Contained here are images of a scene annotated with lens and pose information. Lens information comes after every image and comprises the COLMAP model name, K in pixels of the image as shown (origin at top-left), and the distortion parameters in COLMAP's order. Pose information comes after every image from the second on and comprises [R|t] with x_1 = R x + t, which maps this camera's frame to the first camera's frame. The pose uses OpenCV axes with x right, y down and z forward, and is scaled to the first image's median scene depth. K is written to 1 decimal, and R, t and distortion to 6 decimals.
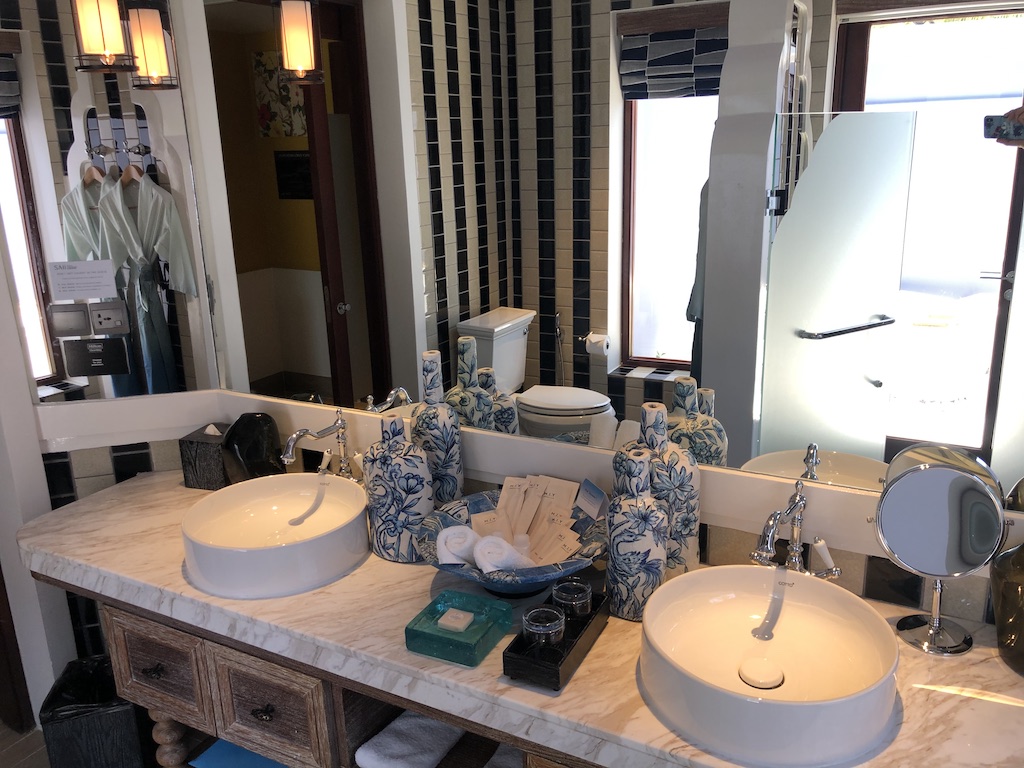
lens RADIAL K [[854.2, 0, 511.4], [0, 854.2, 383.8], [0, 0, 1]] dist [-0.014354, 0.006215]
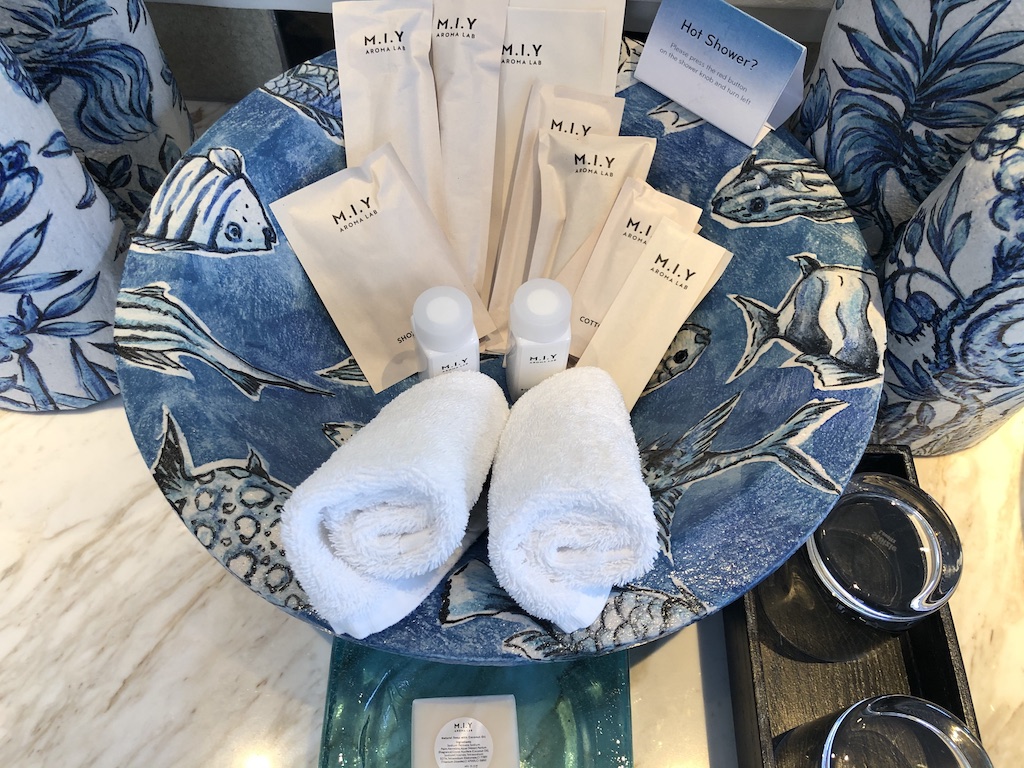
lens RADIAL K [[854.2, 0, 512.0], [0, 854.2, 383.4], [0, 0, 1]] dist [-0.014354, 0.006215]
pose [[0.897049, -0.352519, 0.266520, -0.070474], [0.065185, 0.702030, 0.709158, 0.009864], [-0.437097, -0.618776, 0.652734, 0.764540]]
